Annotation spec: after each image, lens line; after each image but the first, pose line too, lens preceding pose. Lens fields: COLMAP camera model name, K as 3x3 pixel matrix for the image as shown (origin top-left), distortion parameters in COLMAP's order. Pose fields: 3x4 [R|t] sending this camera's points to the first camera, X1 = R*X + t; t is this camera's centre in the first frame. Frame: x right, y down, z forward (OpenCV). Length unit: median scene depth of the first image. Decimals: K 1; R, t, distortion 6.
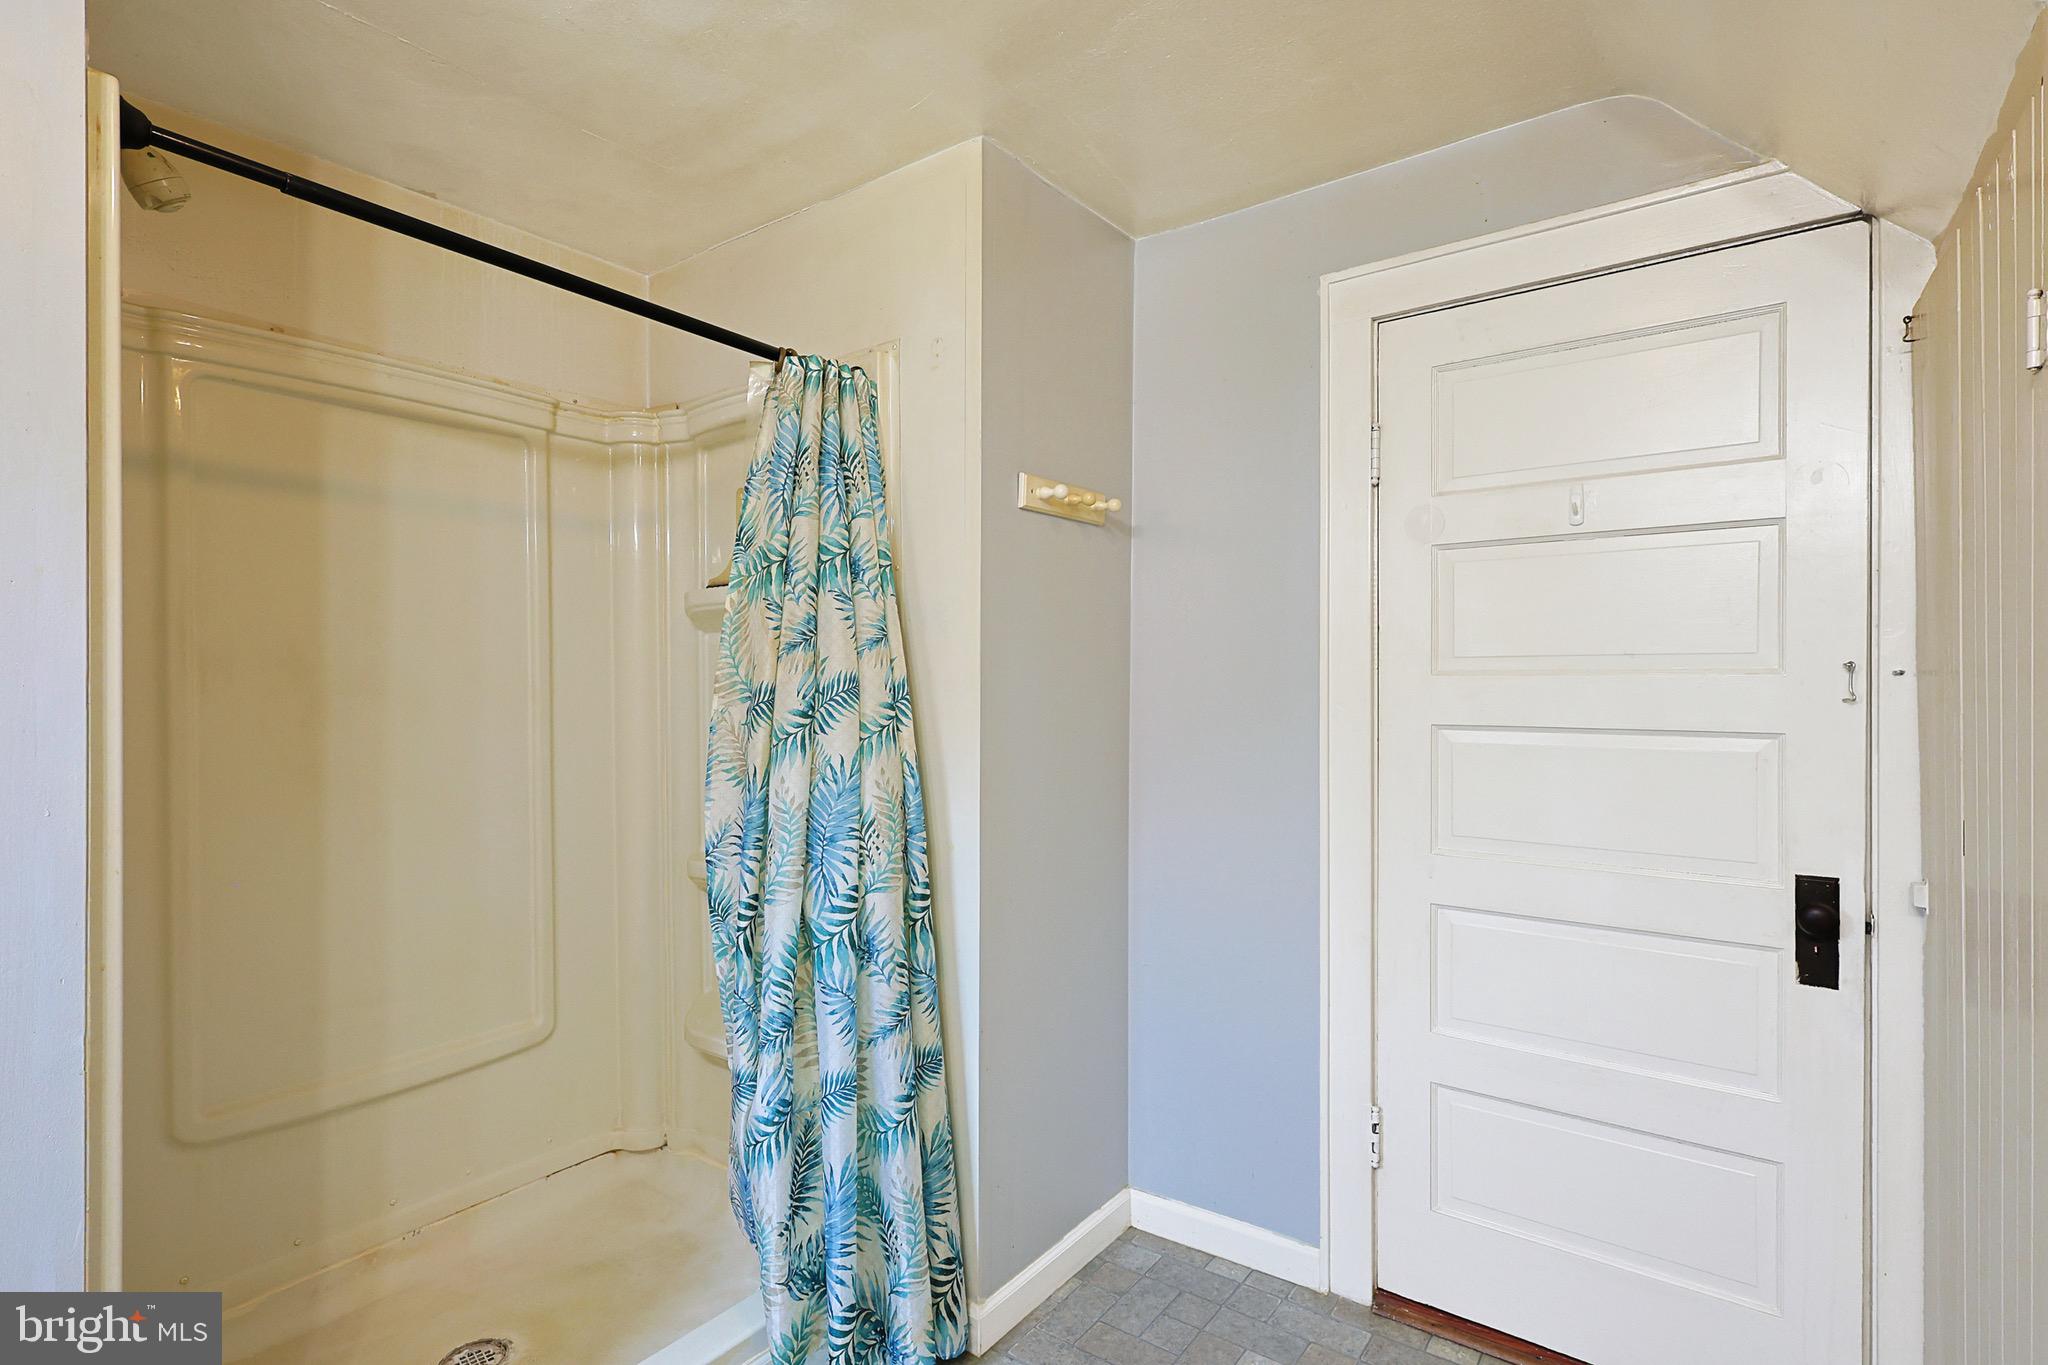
lens RADIAL K [[1000.4, 0, 992.5], [0, 1000.4, 755.6], [0, 0, 1]] dist [-0.014172, 0.001019]
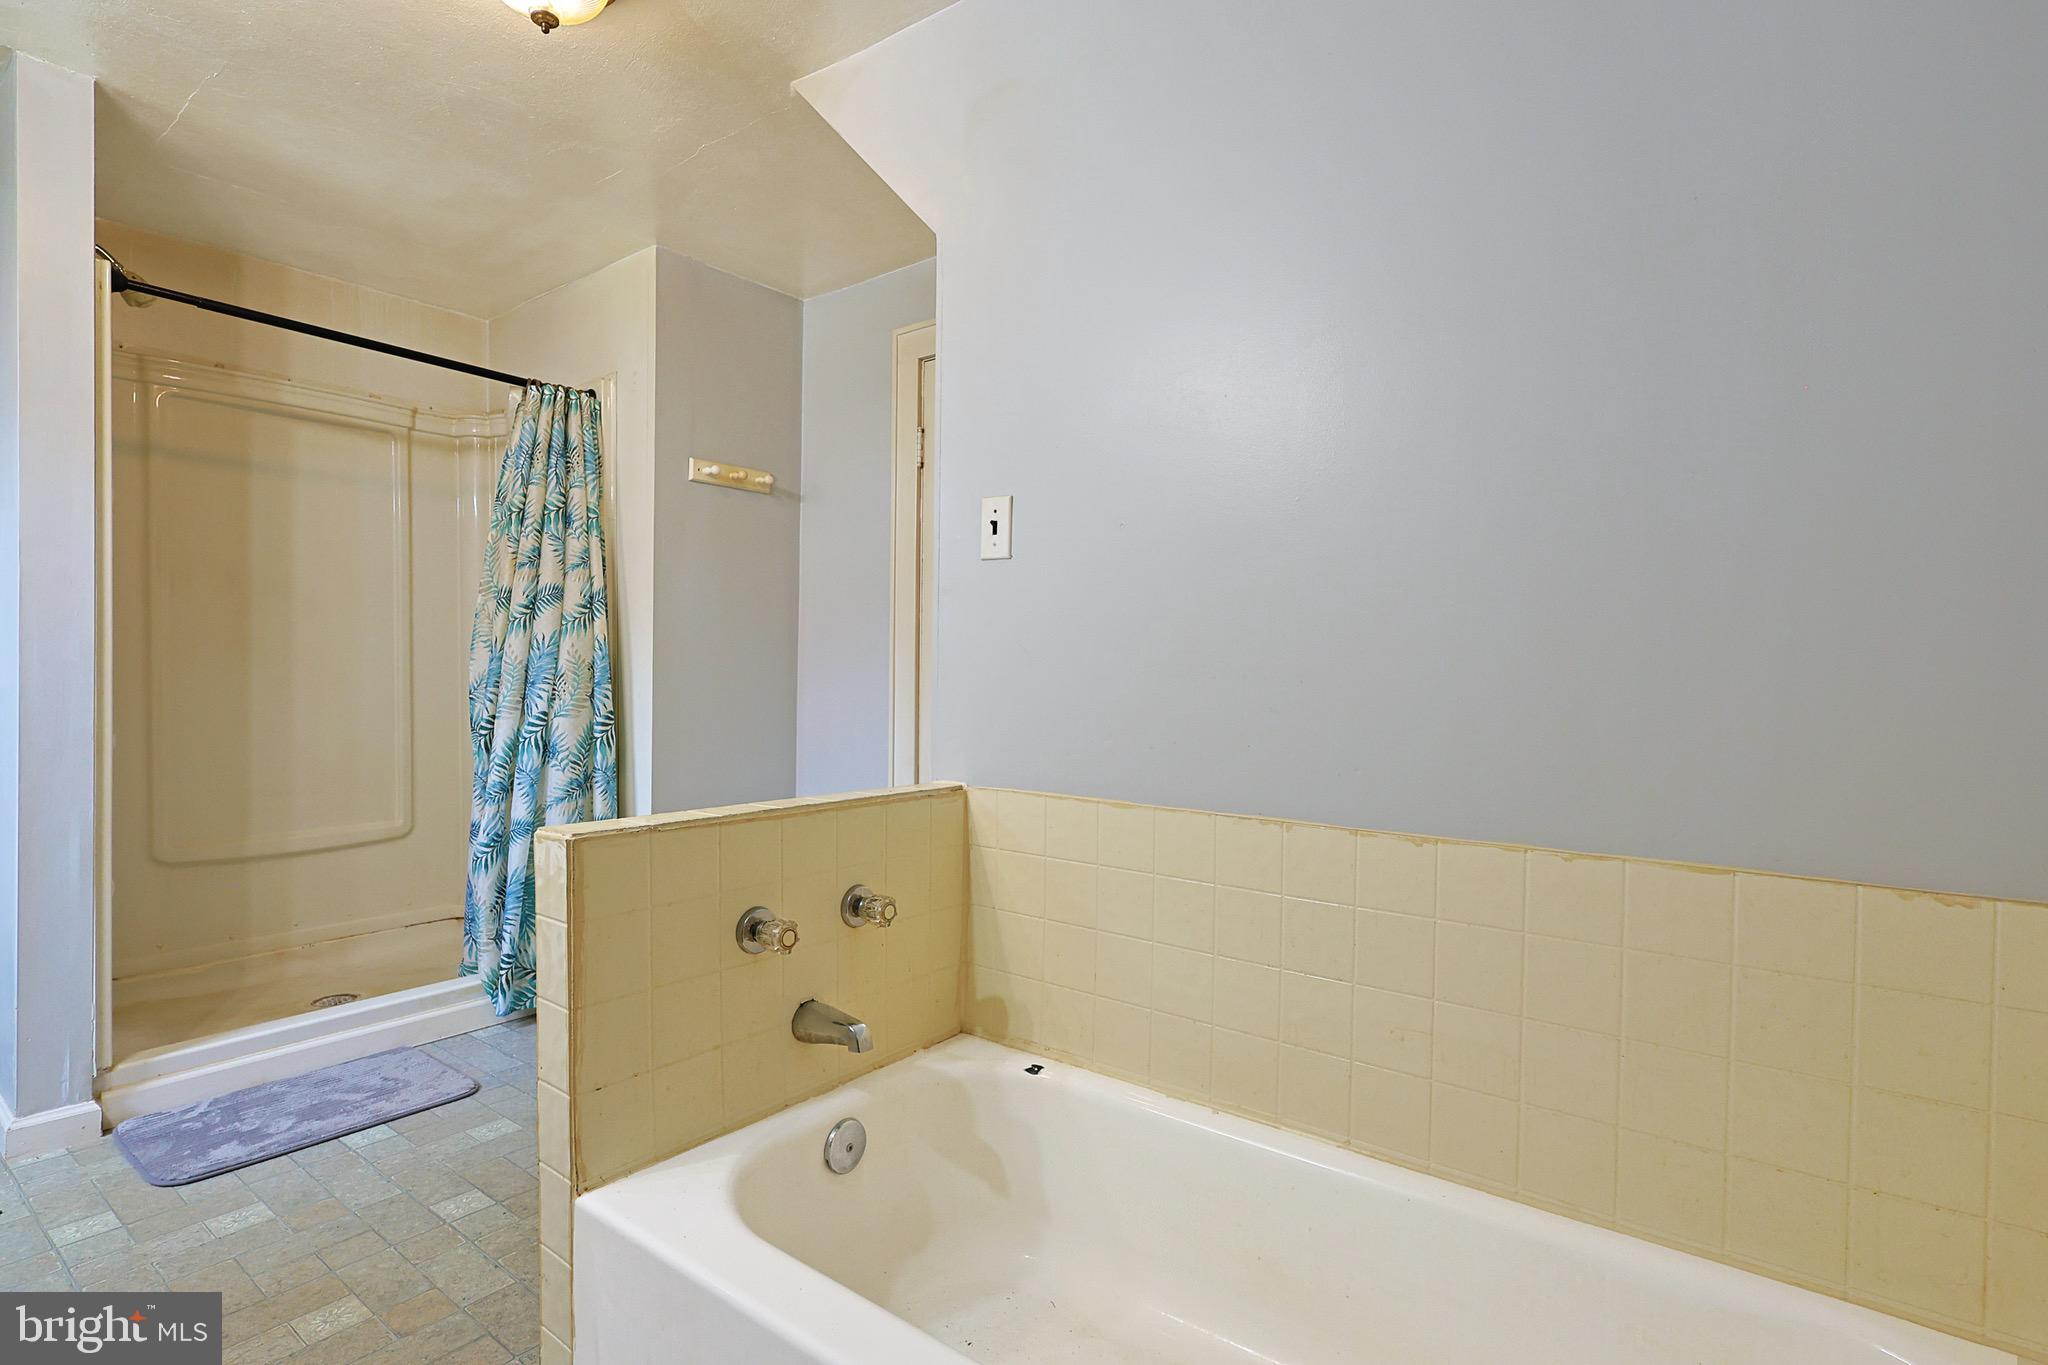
lens RADIAL K [[1000.4, 0, 992.5], [0, 1000.4, 755.6], [0, 0, 1]] dist [-0.014172, 0.001019]
pose [[0.998652, 0.026540, -0.044614, 0.627339], [-0.026150, 0.999615, 0.009308, 0.161560], [0.044844, -0.008129, 0.998961, -0.571339]]
